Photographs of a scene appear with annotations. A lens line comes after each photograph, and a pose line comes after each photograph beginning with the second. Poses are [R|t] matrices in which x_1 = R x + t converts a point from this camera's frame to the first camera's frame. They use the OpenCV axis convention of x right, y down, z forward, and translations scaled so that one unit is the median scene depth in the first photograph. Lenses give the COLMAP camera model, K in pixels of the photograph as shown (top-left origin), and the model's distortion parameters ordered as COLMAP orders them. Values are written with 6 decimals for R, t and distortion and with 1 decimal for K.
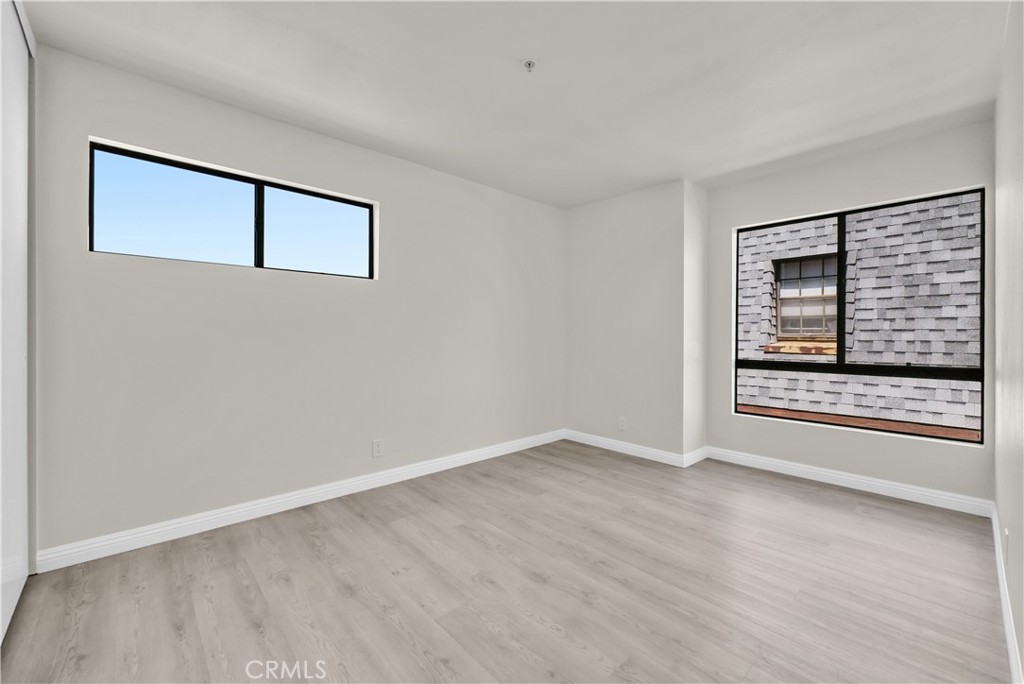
lens RADIAL K [[428.3, 0, 512.8], [0, 428.3, 337.8], [0, 0, 1]] dist [-0.002199, 0.000063]
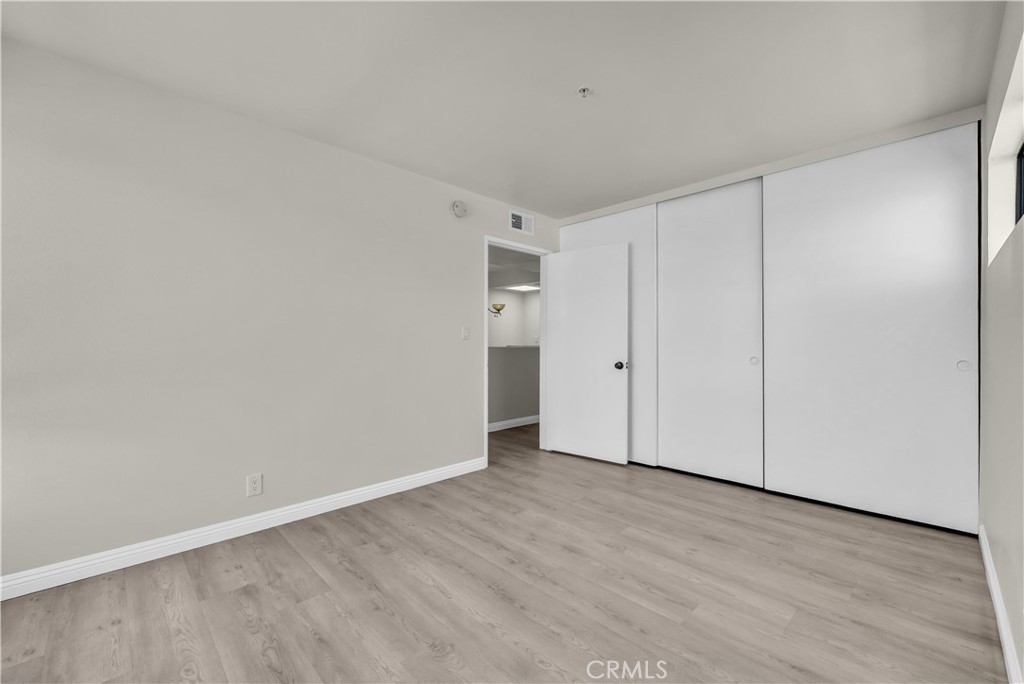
lens RADIAL K [[428.3, 0, 511.5], [0, 428.3, 341.4], [0, 0, 1]] dist [-0.002199, 0.000063]
pose [[-0.999235, -0.002016, -0.039068, 0.256588], [-0.002220, 0.999984, 0.005170, -0.021144], [0.039056, 0.005253, -0.999223, 2.047821]]
